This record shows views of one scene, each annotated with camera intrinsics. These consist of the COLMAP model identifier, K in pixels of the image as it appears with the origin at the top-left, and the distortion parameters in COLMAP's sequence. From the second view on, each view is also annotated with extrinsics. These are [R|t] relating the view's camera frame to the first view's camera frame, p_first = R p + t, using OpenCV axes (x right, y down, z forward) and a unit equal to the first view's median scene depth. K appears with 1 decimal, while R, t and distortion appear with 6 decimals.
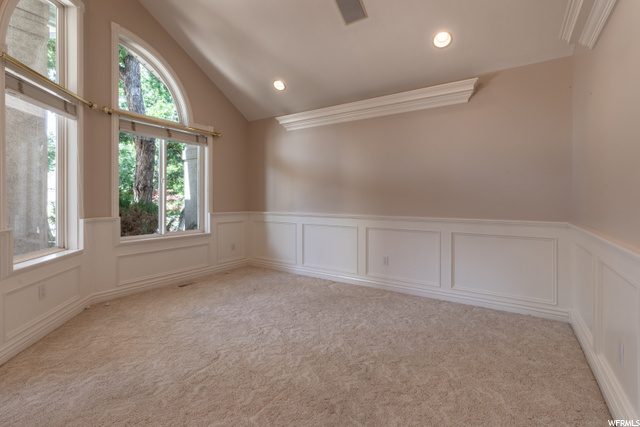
lens RADIAL K [[295.8, 0, 317.4], [0, 295.8, 197.1], [0, 0, 1]] dist [-0.001179, -0.000199]
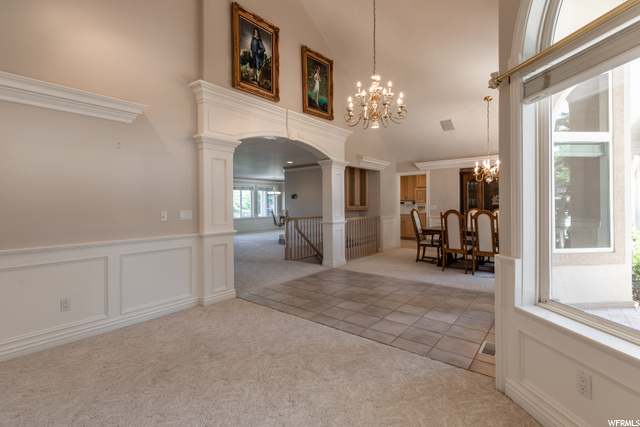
lens RADIAL K [[290.2, 0, 316.9], [0, 290.2, 210.1], [0, 0, 1]] dist [0.002847, 0.000245]
pose [[-0.996807, 0.006936, 0.079553, -0.314280], [0.008124, 0.999860, 0.014620, -0.038366], [-0.079441, 0.015220, -0.996723, 1.198233]]
